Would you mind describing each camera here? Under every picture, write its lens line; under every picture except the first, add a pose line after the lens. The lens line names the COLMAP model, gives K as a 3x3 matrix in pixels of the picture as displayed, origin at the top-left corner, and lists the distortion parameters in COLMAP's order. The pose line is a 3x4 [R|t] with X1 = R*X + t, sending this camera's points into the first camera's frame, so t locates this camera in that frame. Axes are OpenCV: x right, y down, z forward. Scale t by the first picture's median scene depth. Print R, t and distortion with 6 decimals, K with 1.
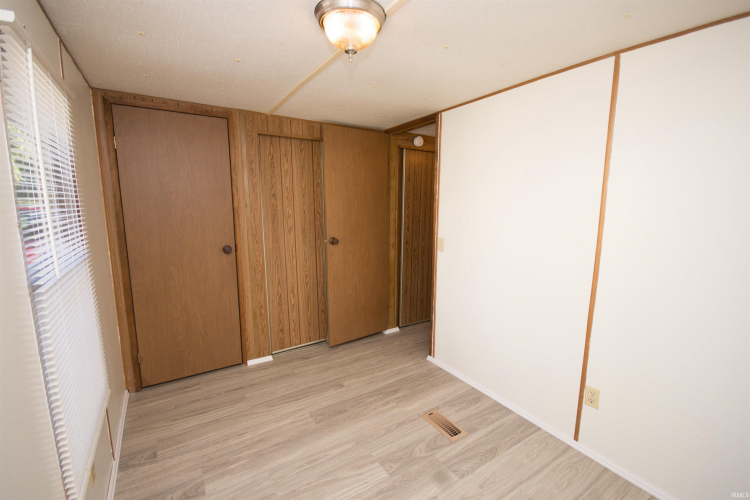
lens RADIAL K [[332.4, 0, 375.0], [0, 332.4, 250.0], [0, 0, 1]] dist [-0.002418, -0.000566]
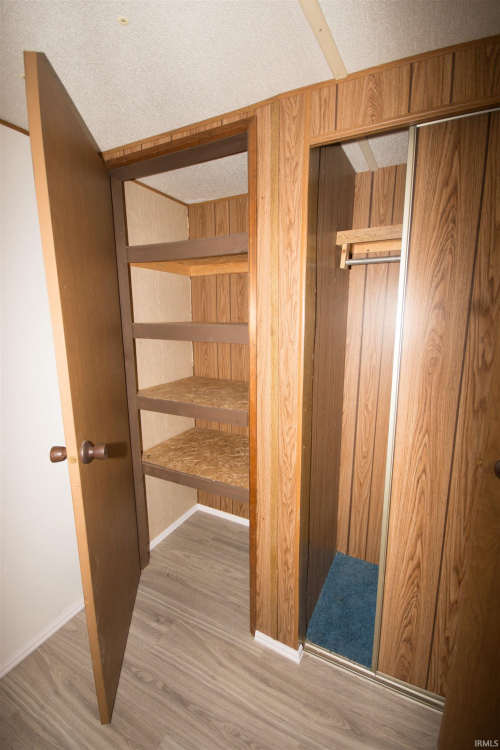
lens RADIAL K [[332.4, 0, 250.0], [0, 332.4, 375.0], [0, 0, 1]] dist [-0.002418, -0.000566]
pose [[0.499515, 0.157946, -0.851785, -0.020894], [-0.118057, 0.986477, 0.113689, -0.183546], [0.858224, 0.043770, 0.511406, 1.142568]]
